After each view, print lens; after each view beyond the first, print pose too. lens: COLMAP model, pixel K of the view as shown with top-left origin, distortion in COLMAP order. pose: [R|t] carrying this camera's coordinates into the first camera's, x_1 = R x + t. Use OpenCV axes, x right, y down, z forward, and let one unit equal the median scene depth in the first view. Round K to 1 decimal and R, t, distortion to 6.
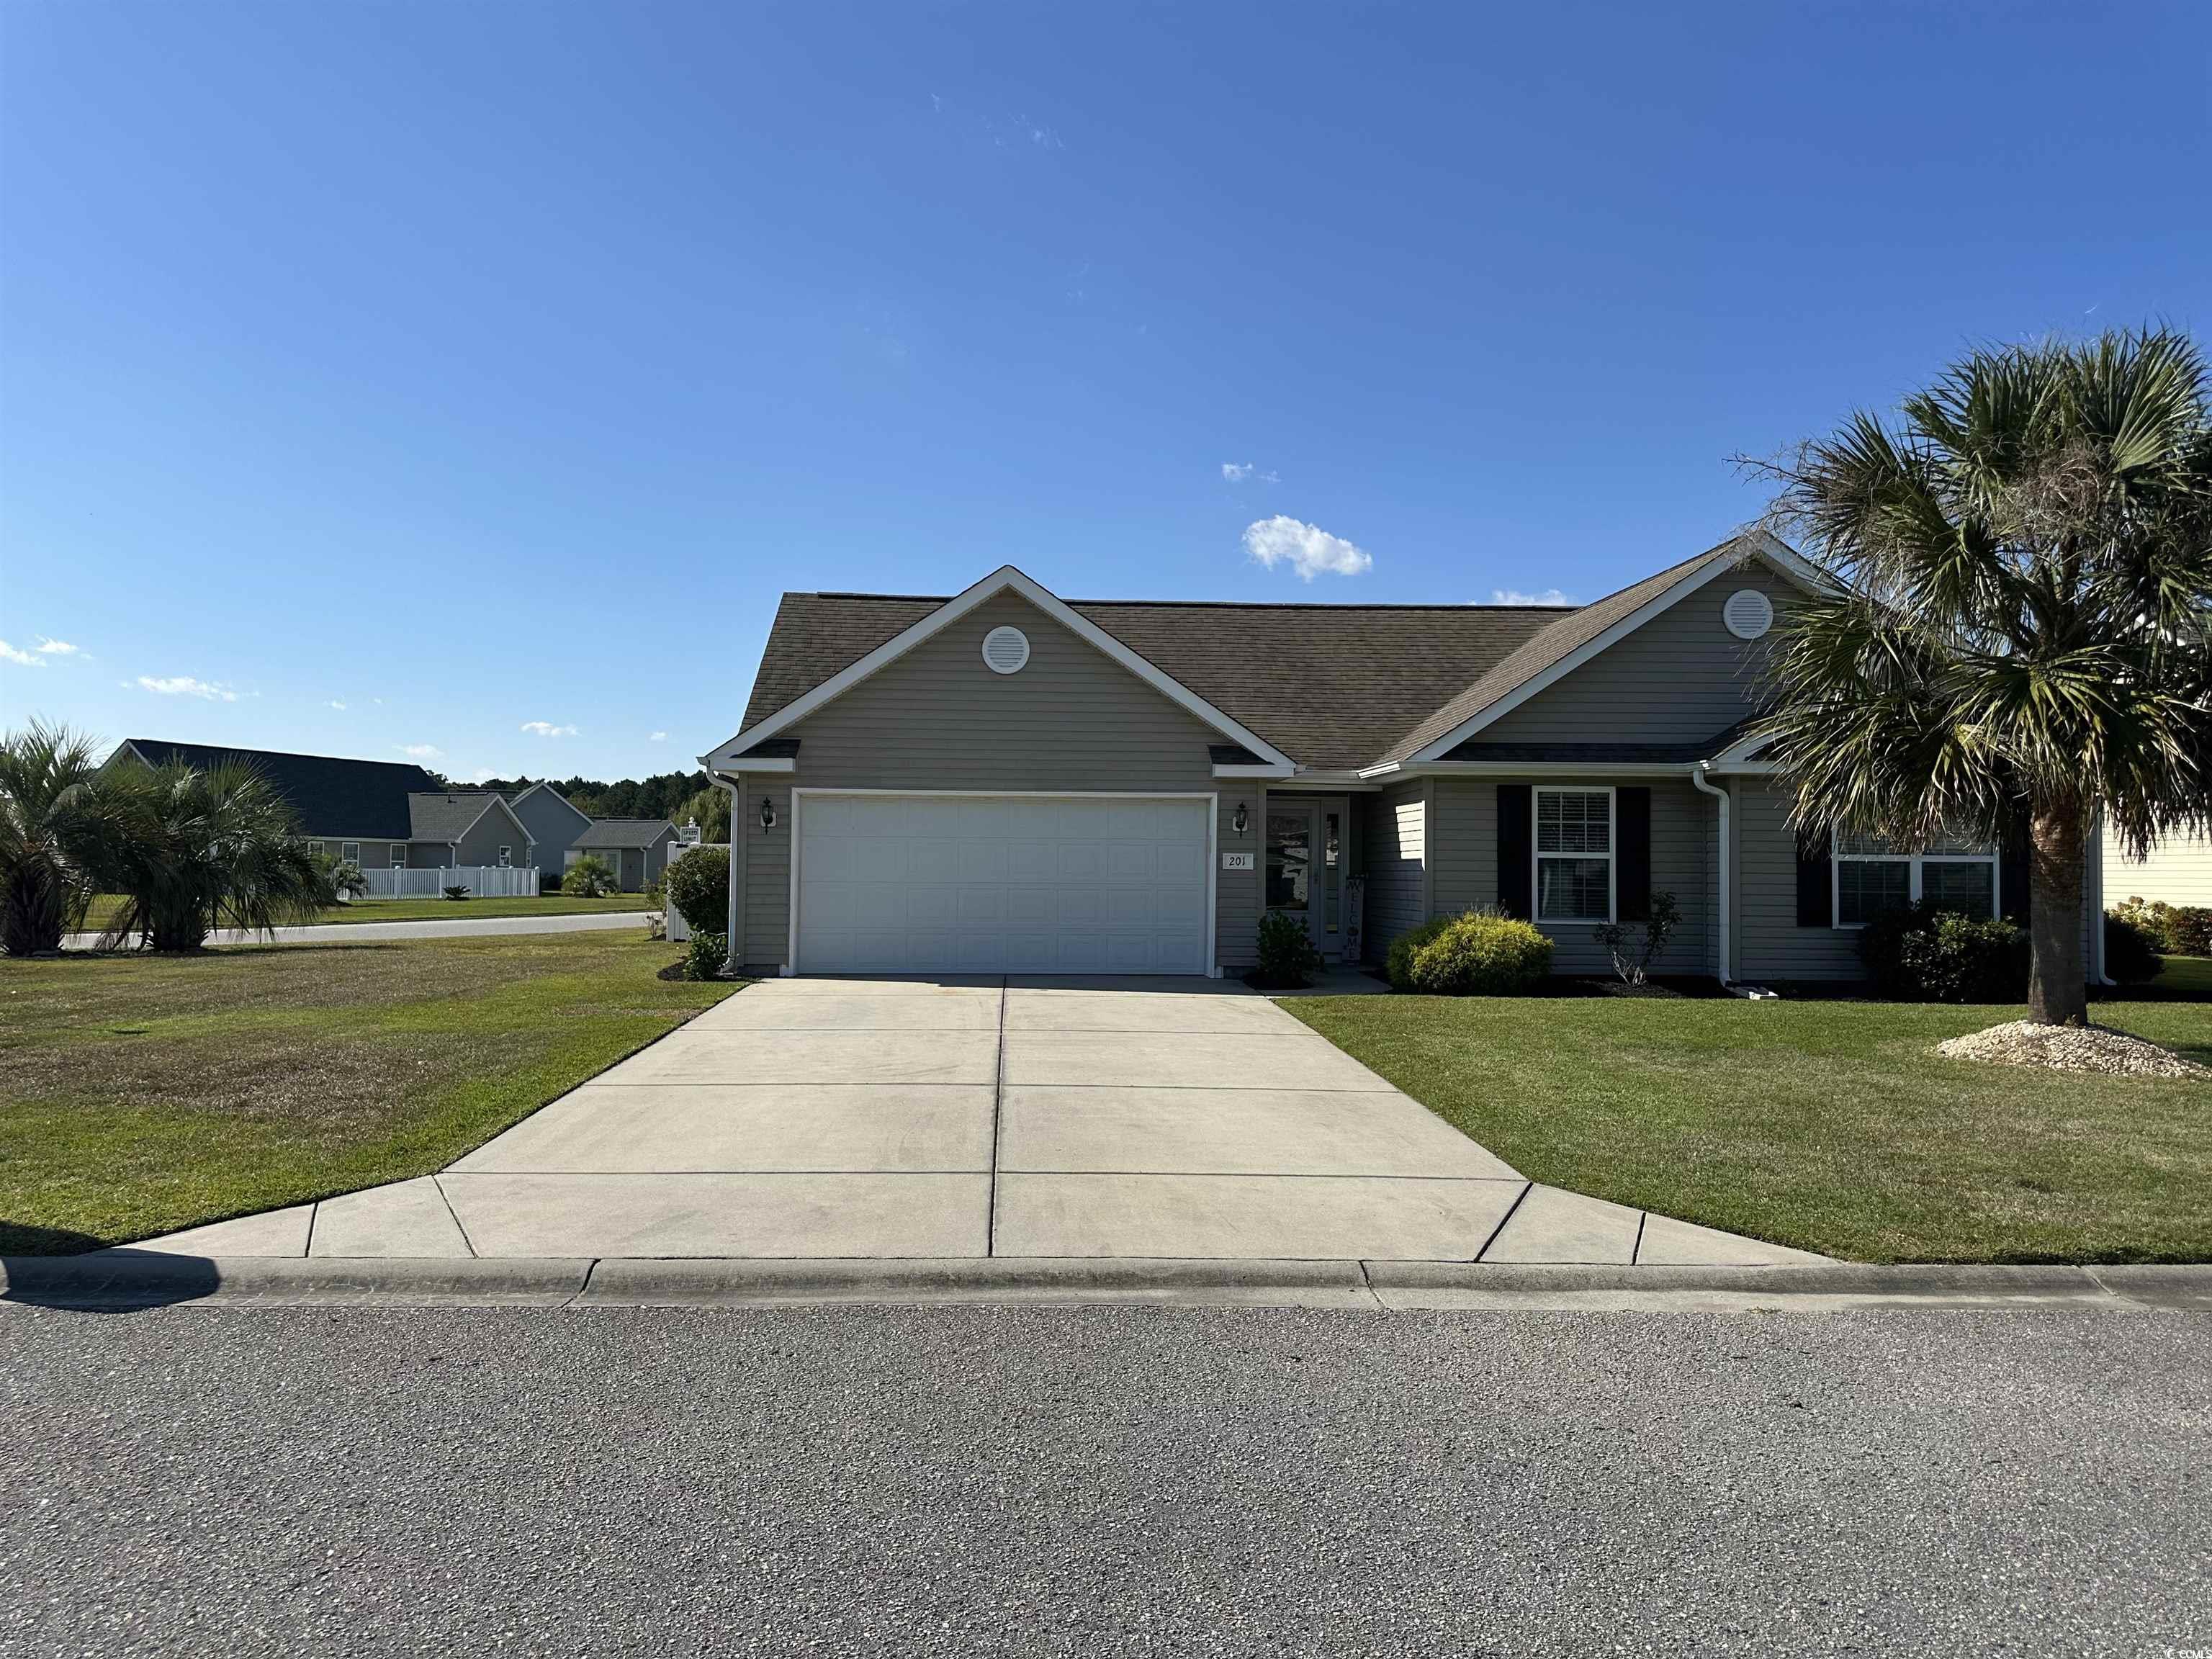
lens RADIAL K [[1561.6, 0, 1102.1], [0, 1561.6, 839.0], [0, 0, 1]] dist [0.045101, 0.000999]
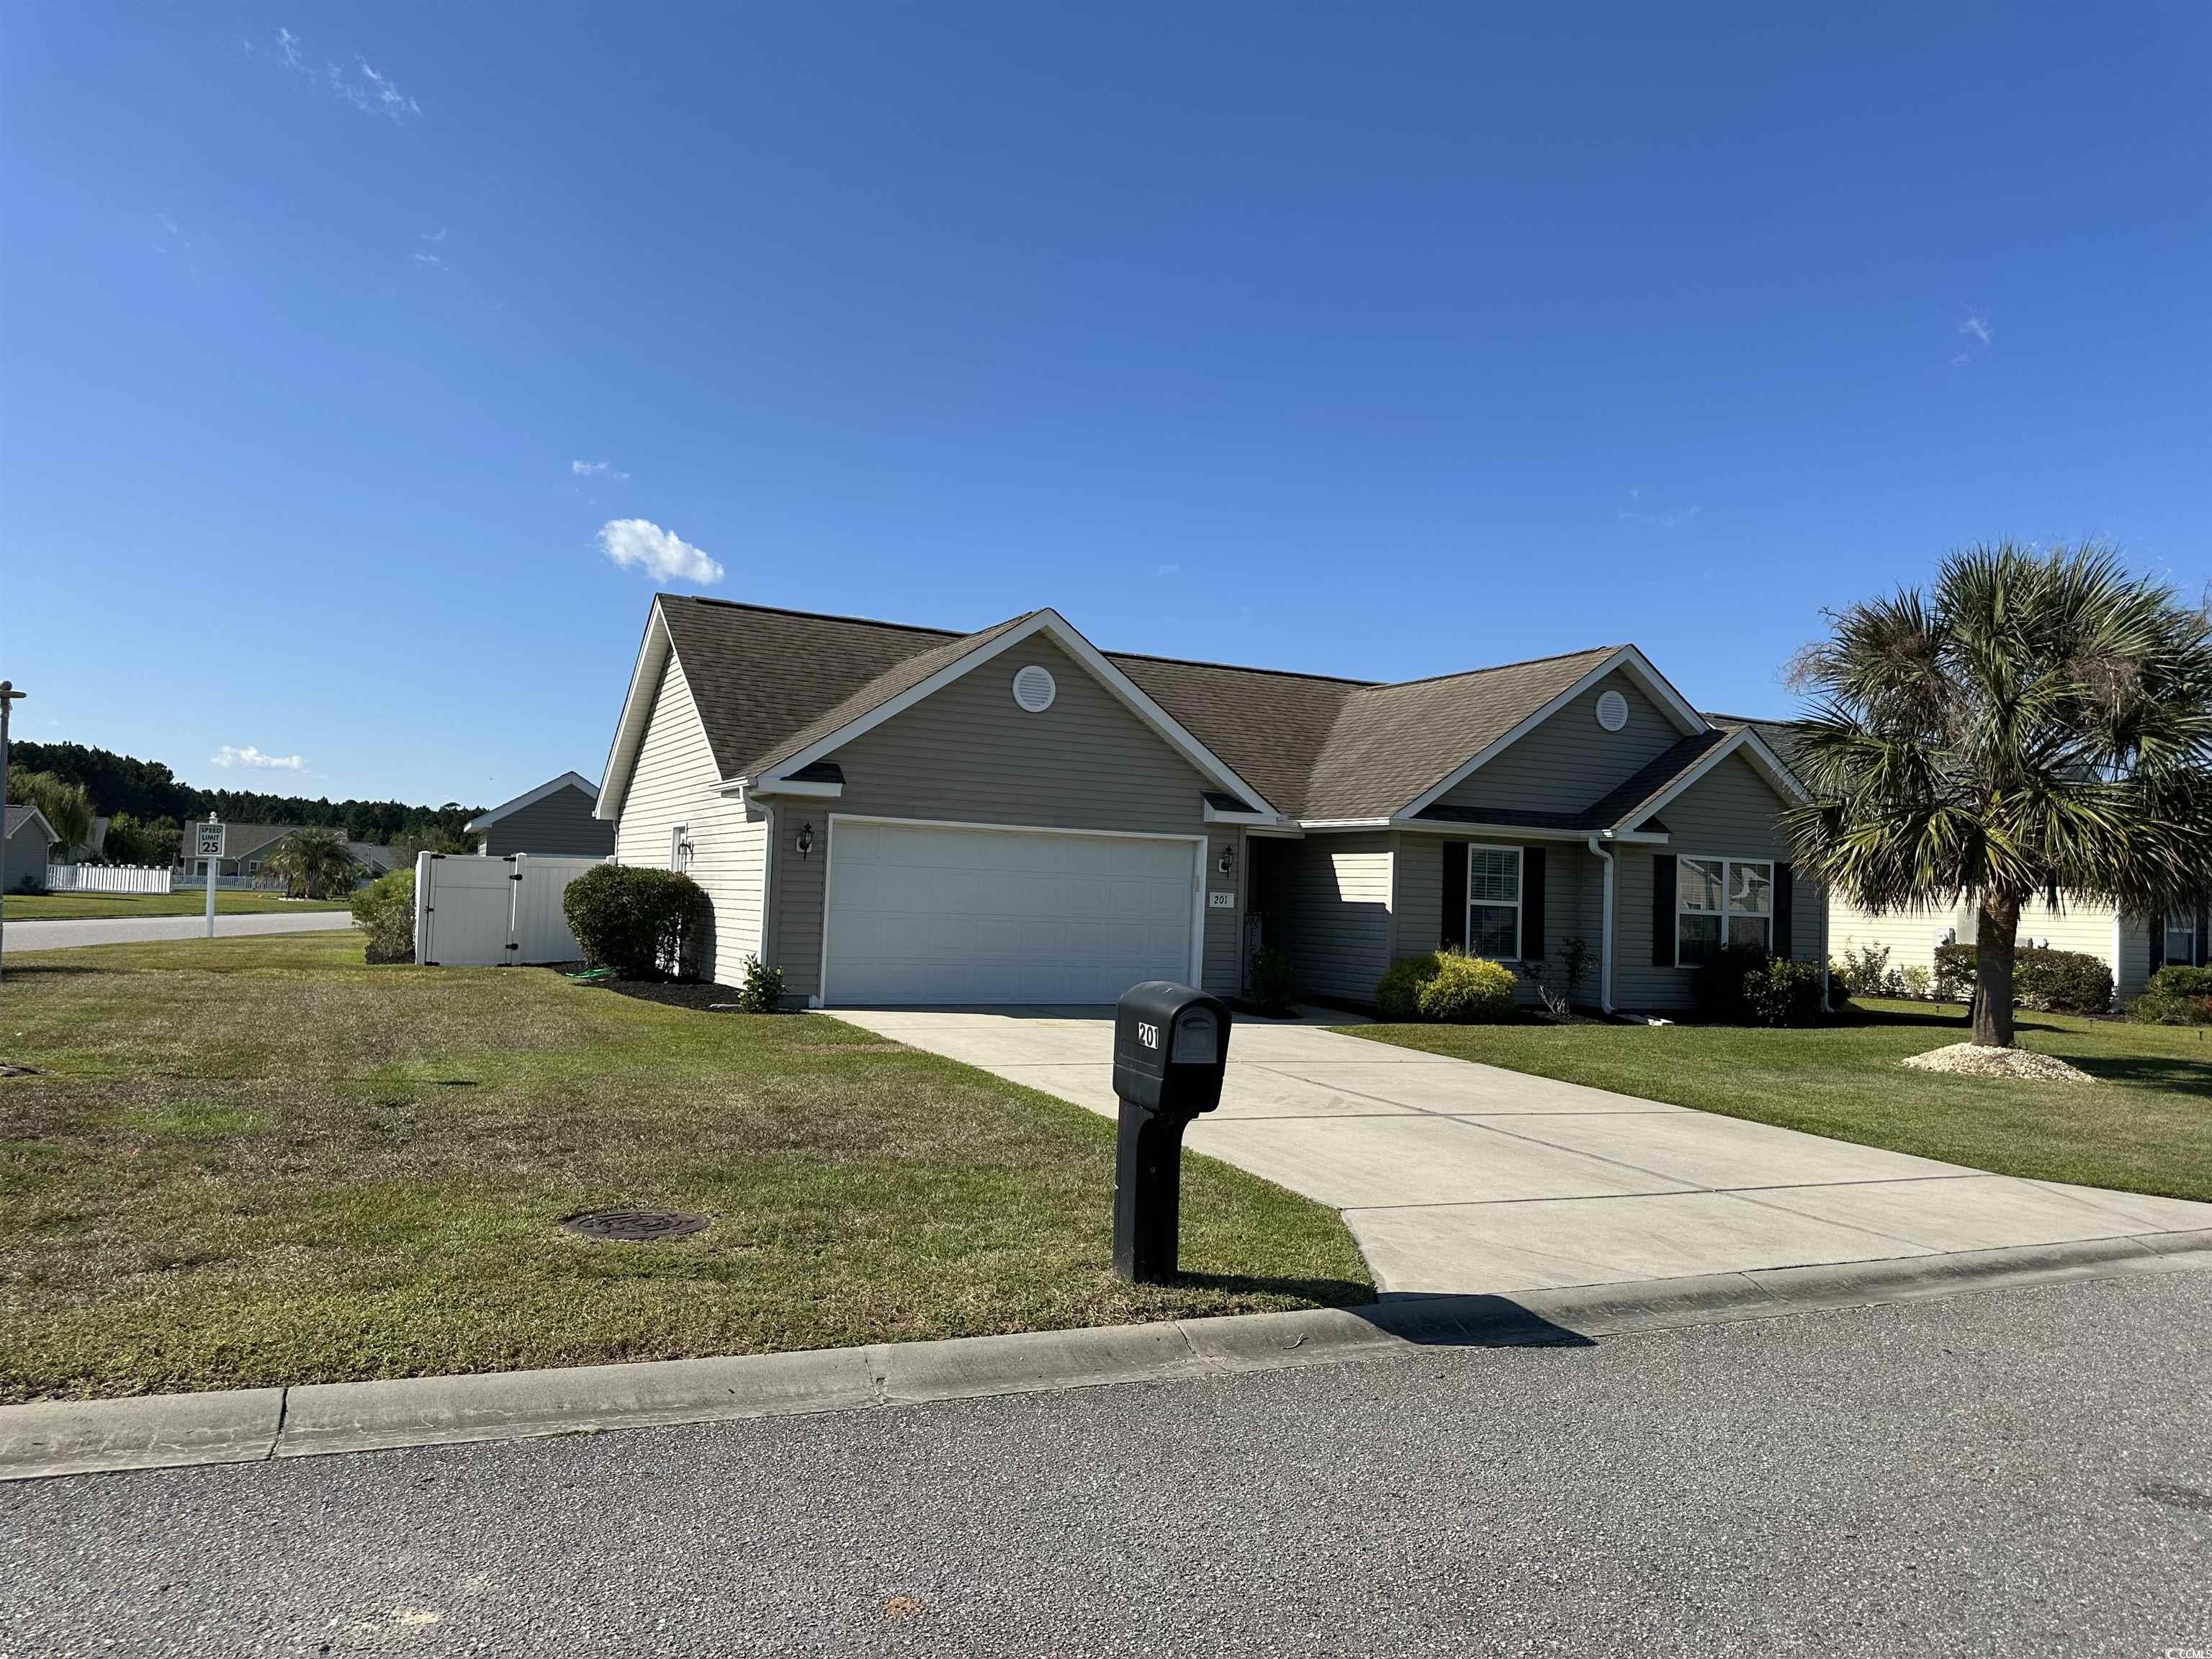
lens RADIAL K [[1561.6, 0, 1102.1], [0, 1561.6, 808.1], [0, 0, 1]] dist [0.045101, 0.000999]
pose [[0.912168, 0.049136, 0.406860, -0.442024], [-0.036679, 0.998590, -0.038366, -0.004879], [-0.408171, 0.020073, 0.912685, 0.041324]]
